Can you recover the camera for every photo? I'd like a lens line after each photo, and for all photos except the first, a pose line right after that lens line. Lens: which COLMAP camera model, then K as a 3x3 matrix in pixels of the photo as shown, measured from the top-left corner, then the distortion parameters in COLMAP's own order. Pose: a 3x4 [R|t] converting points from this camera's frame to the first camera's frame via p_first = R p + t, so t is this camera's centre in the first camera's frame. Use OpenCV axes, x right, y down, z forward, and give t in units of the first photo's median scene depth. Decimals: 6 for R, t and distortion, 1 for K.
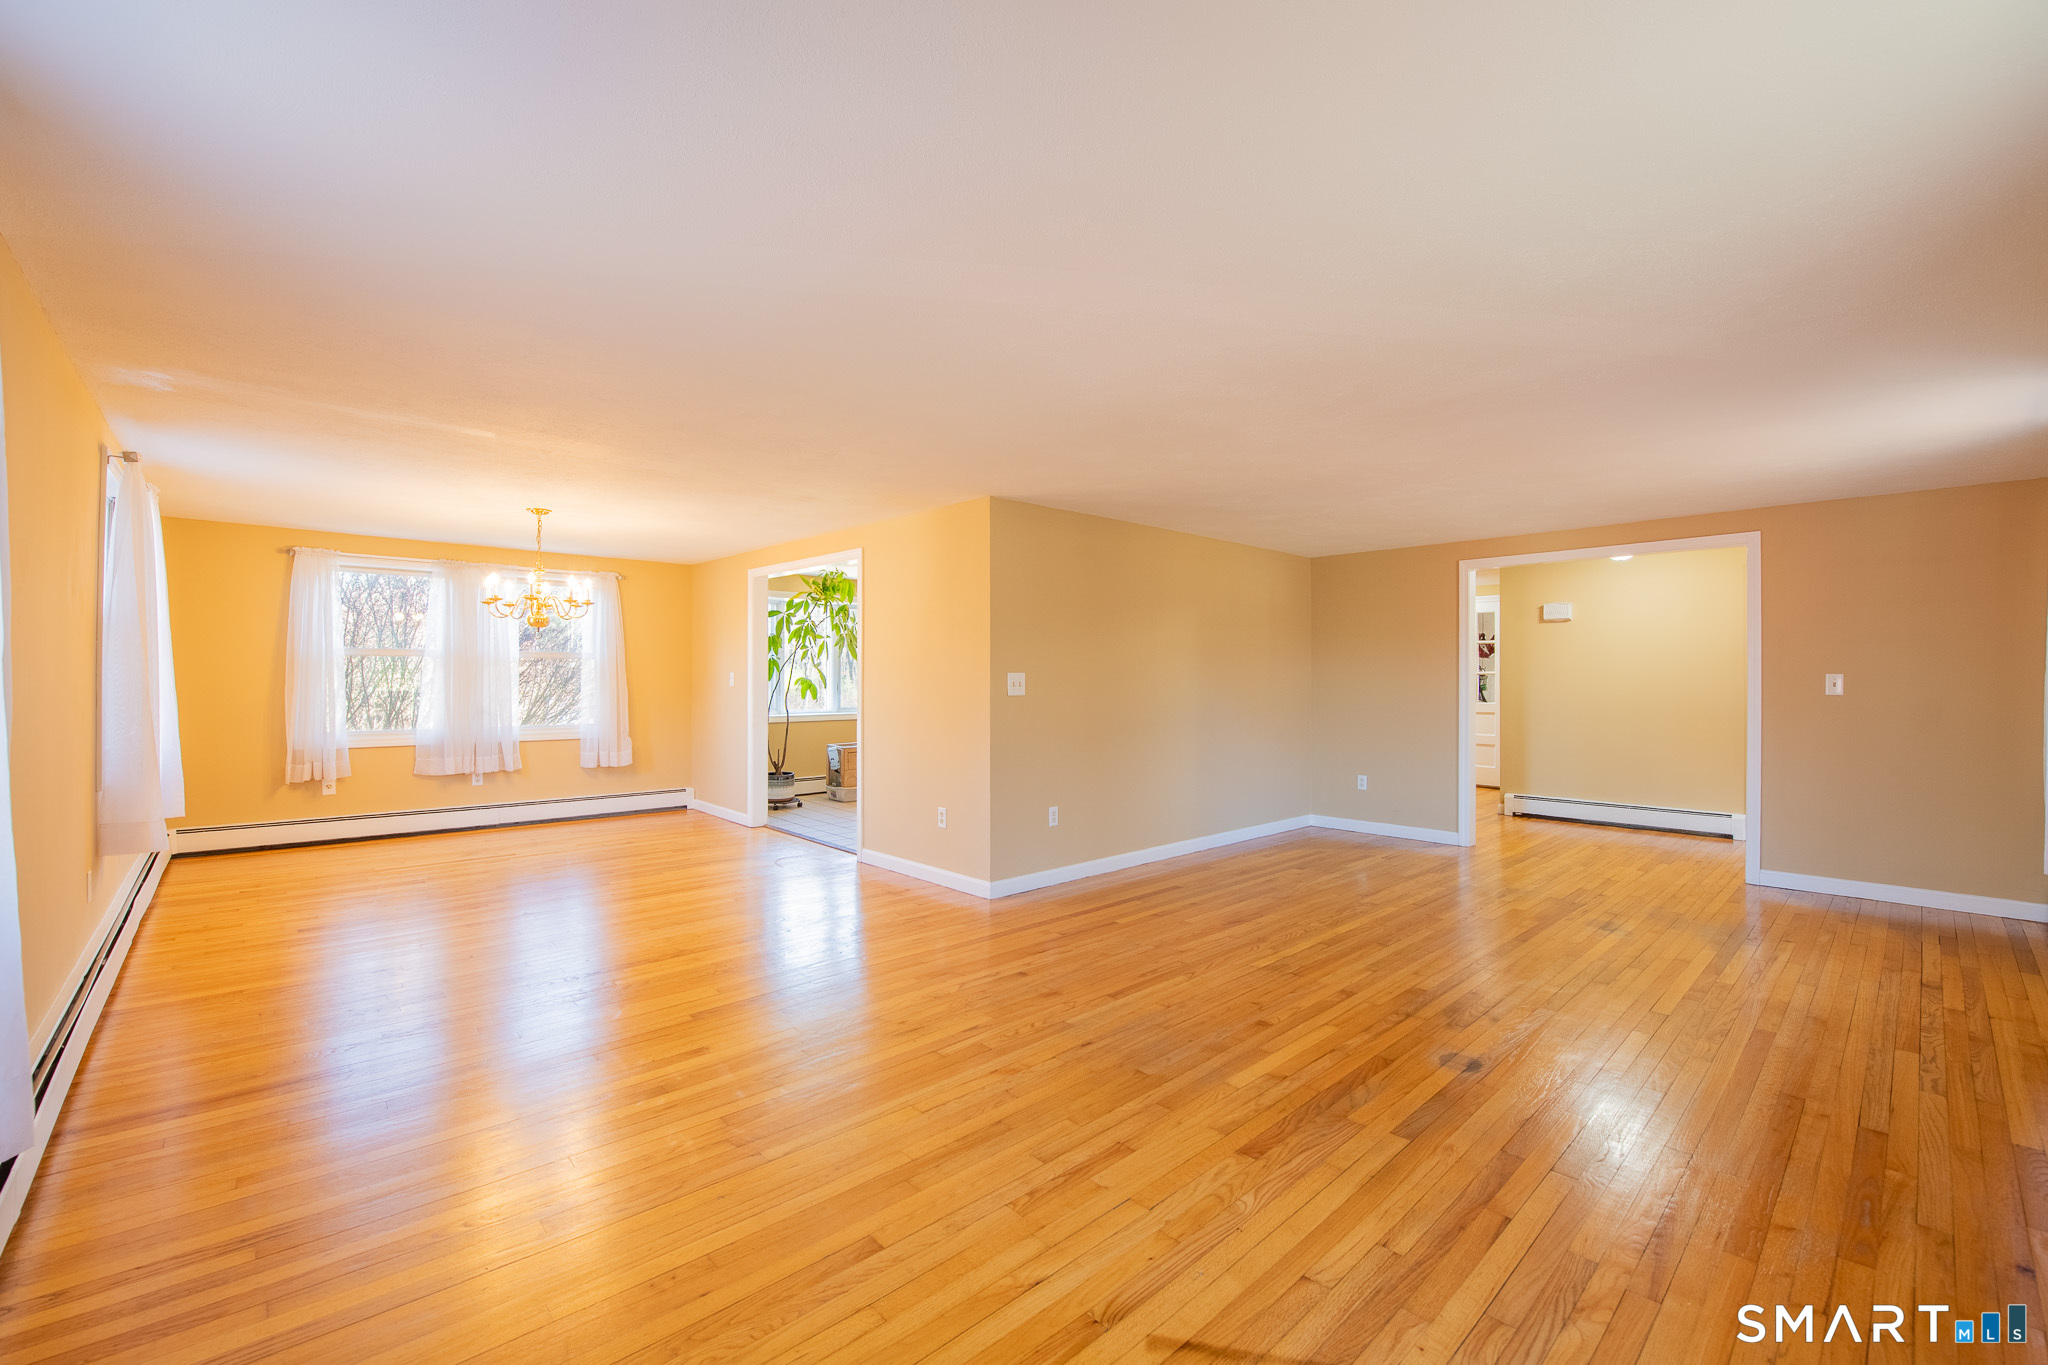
lens RADIAL K [[834.5, 0, 1024.0], [0, 834.5, 682.5], [0, 0, 1]] dist [-0.026525, -0.000316]
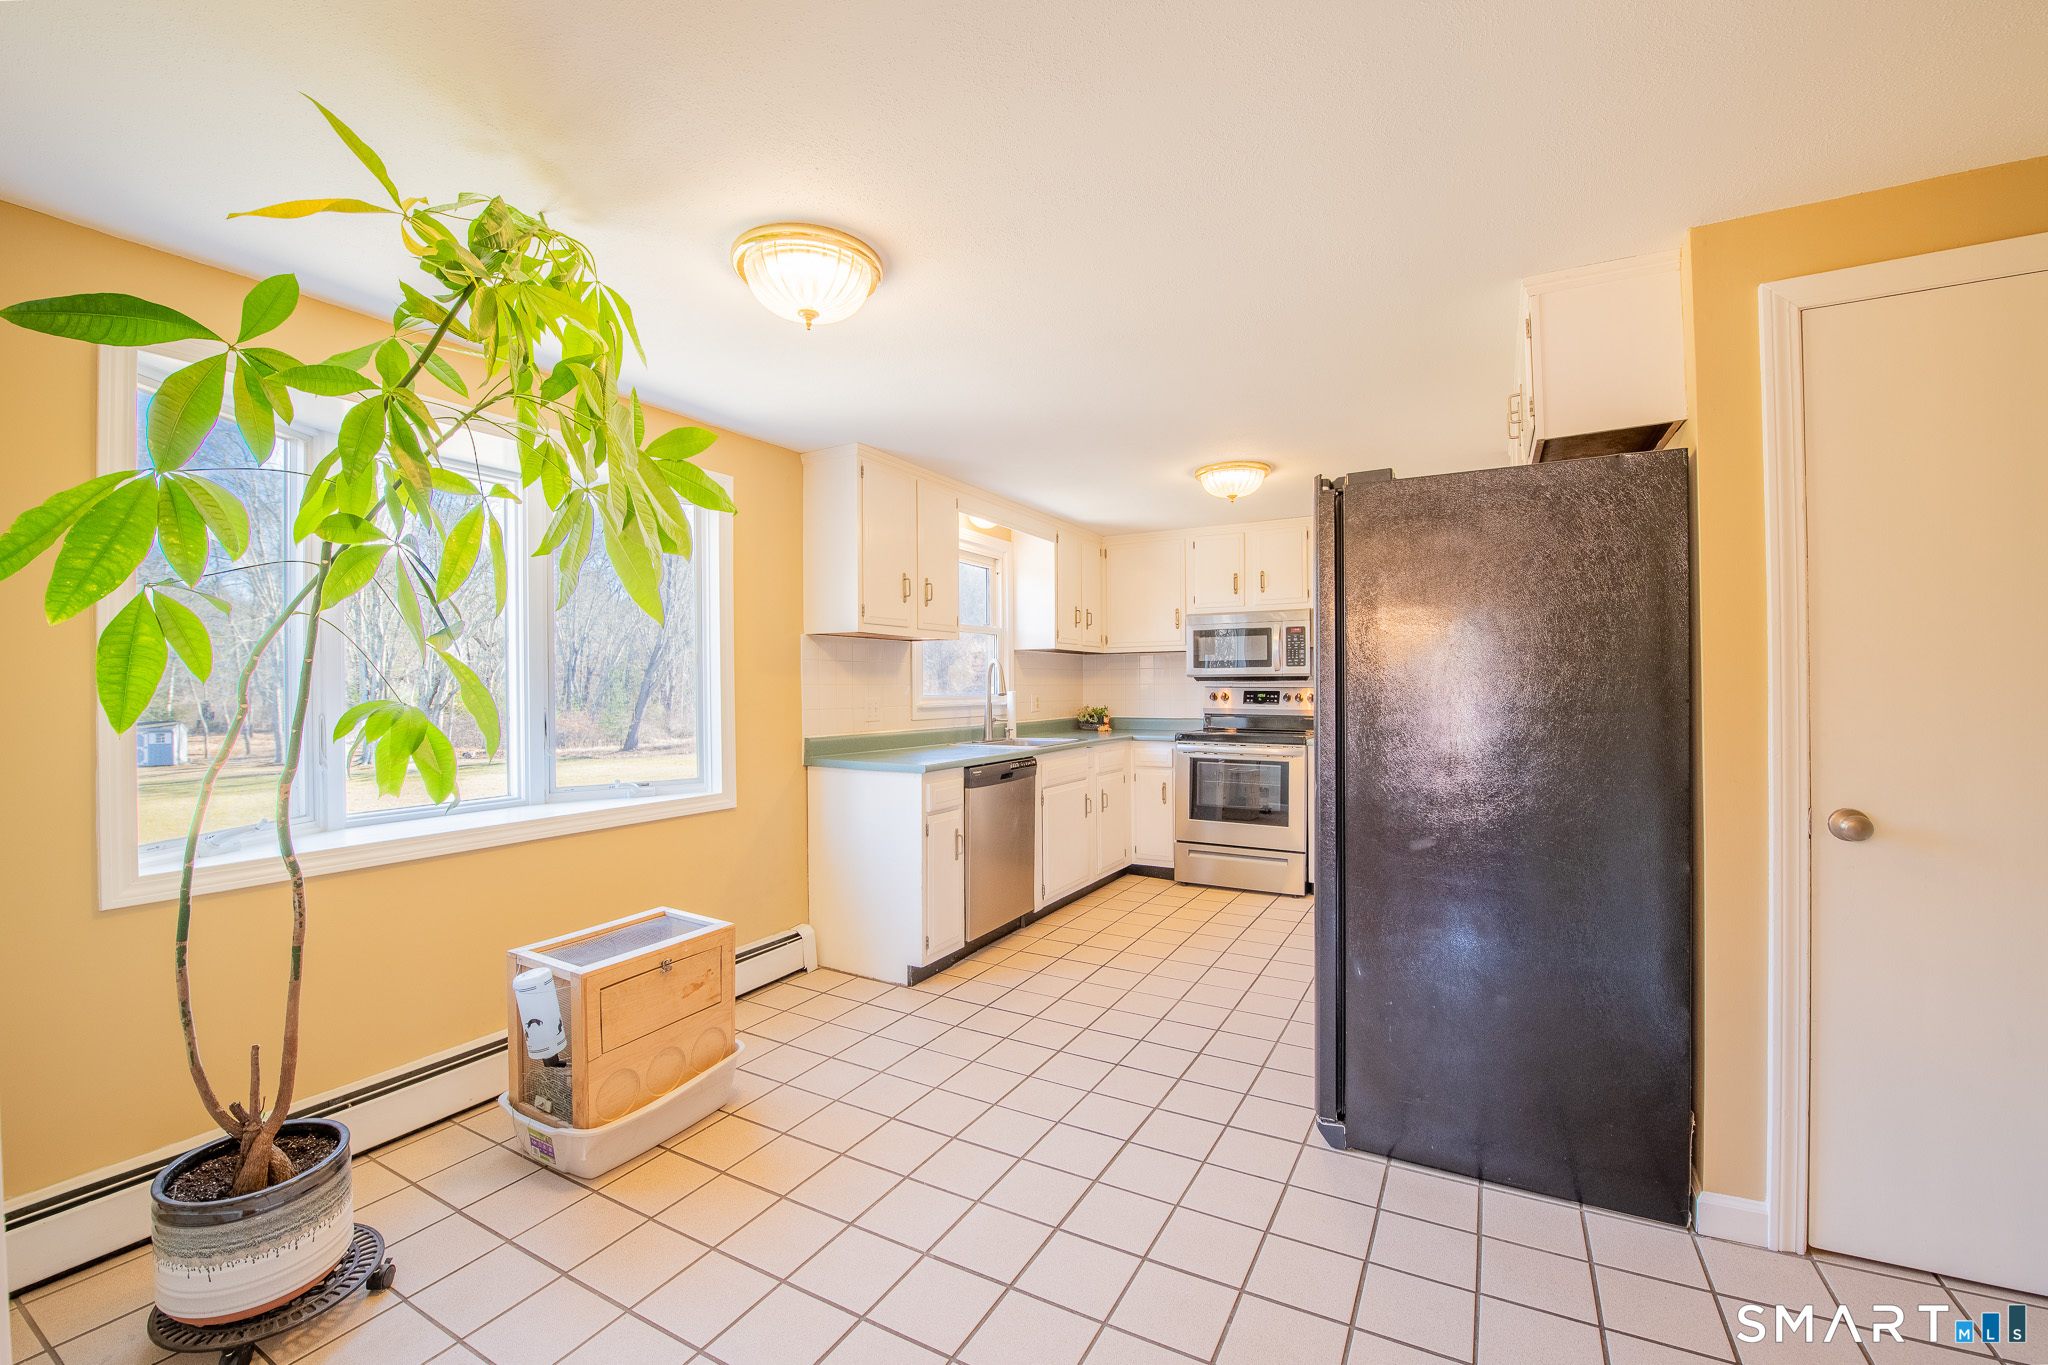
lens RADIAL K [[834.5, 0, 1024.0], [0, 834.5, 682.5], [0, 0, 1]] dist [-0.026525, -0.000316]
pose [[0.951727, -0.010950, 0.306749, -0.170215], [0.012168, 0.999924, -0.002060, -0.007367], [-0.306703, 0.005694, 0.951788, 0.744347]]
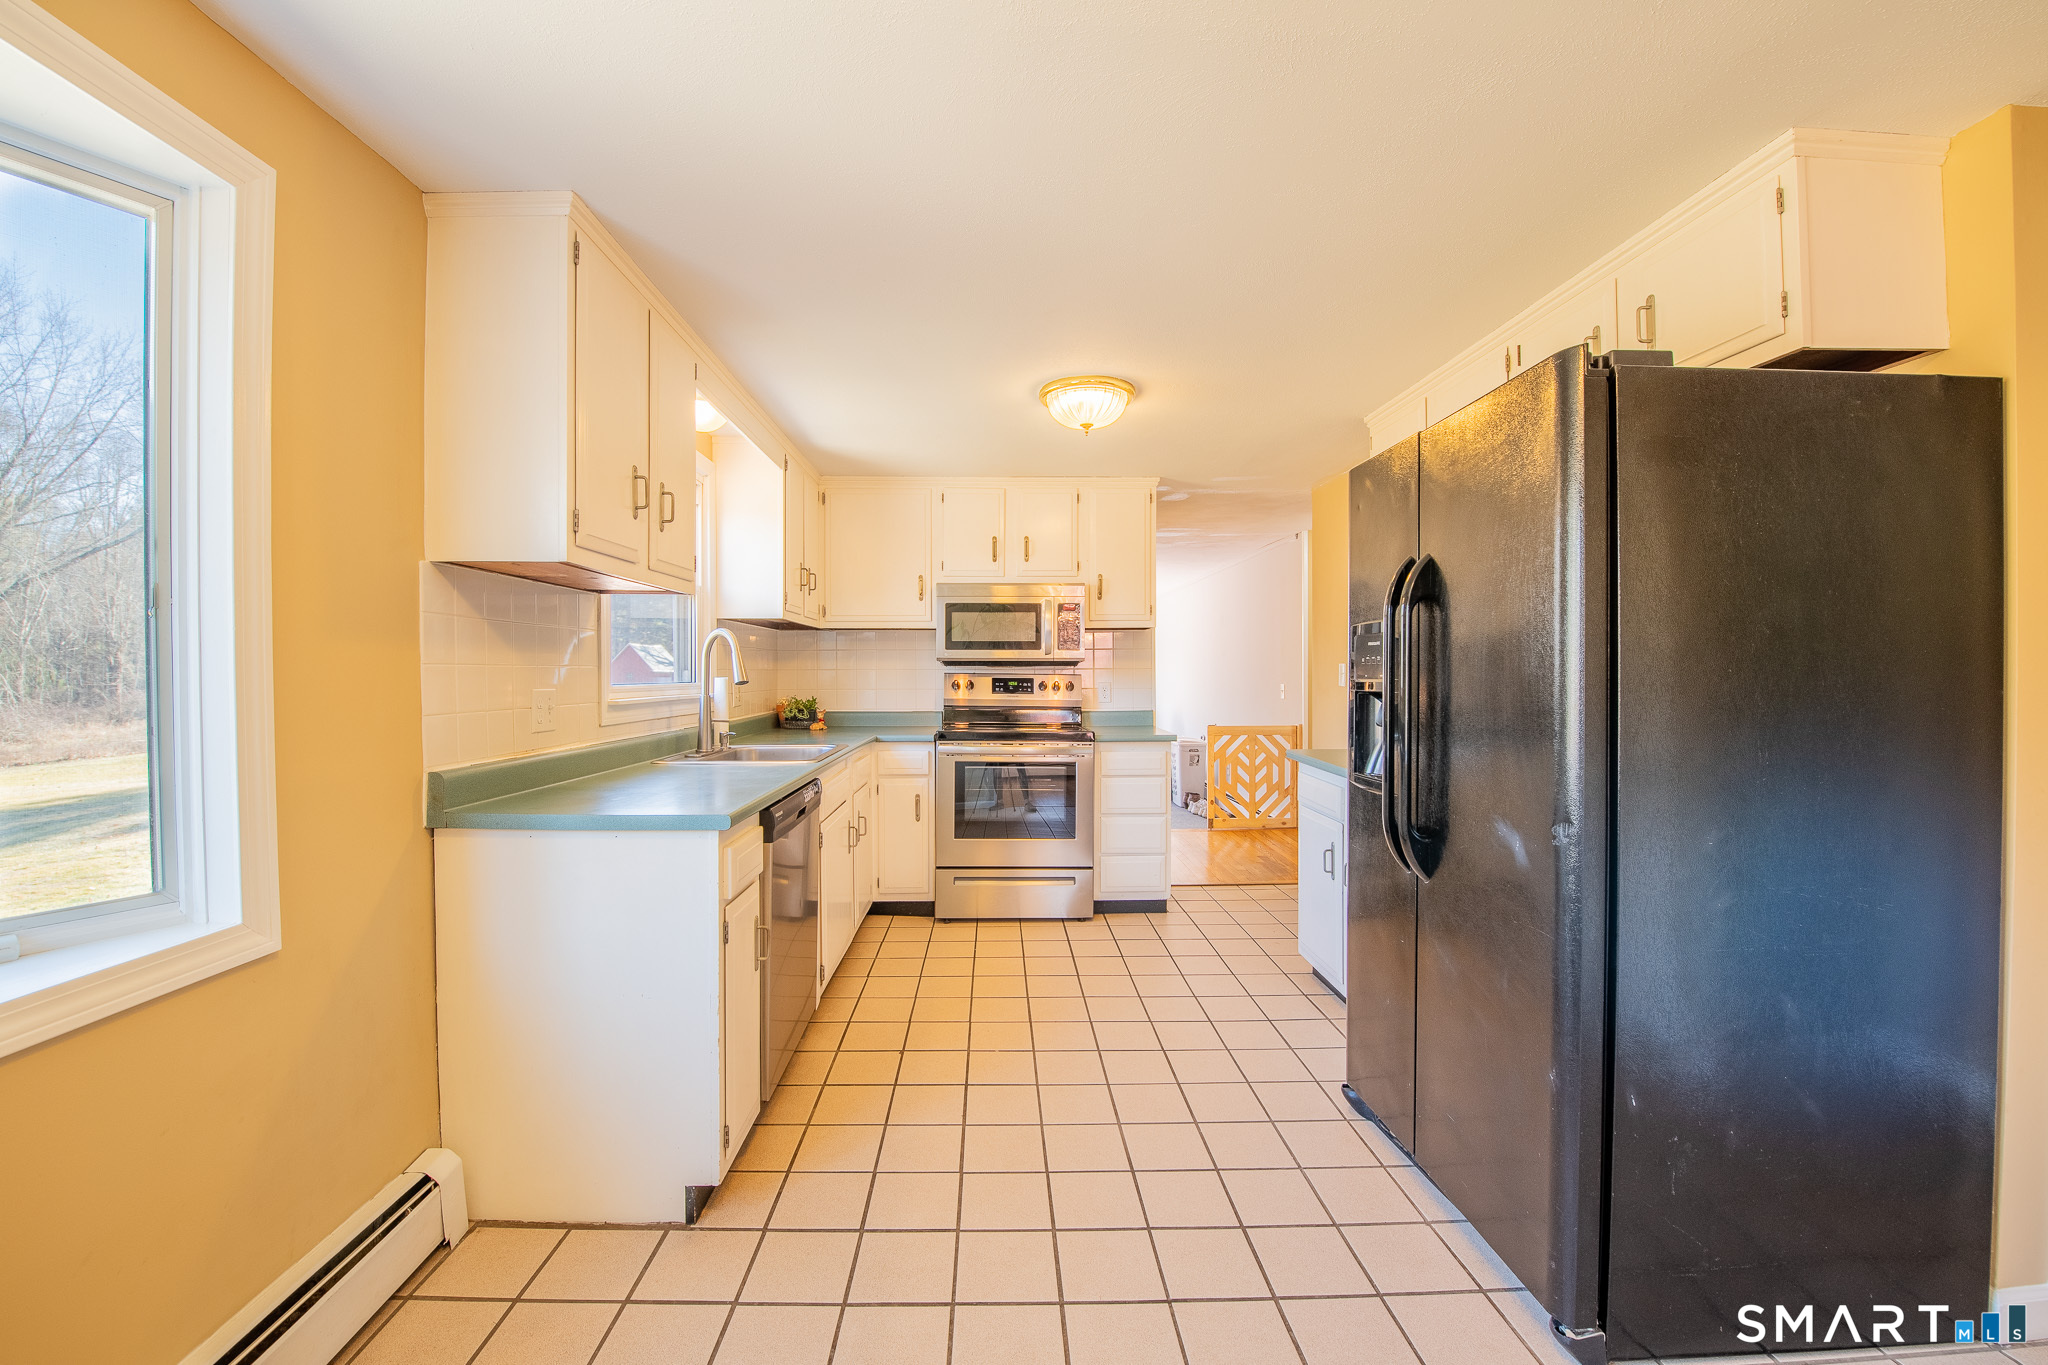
lens RADIAL K [[811.9, 0, 1000.2], [0, 811.9, 678.5], [0, 0, 1]] dist [-0.021636, -0.000106]
pose [[0.668461, -0.012531, 0.743642, -0.189324], [0.003793, 0.999902, 0.013440, -0.007123], [-0.743738, -0.006163, 0.668443, 0.868991]]
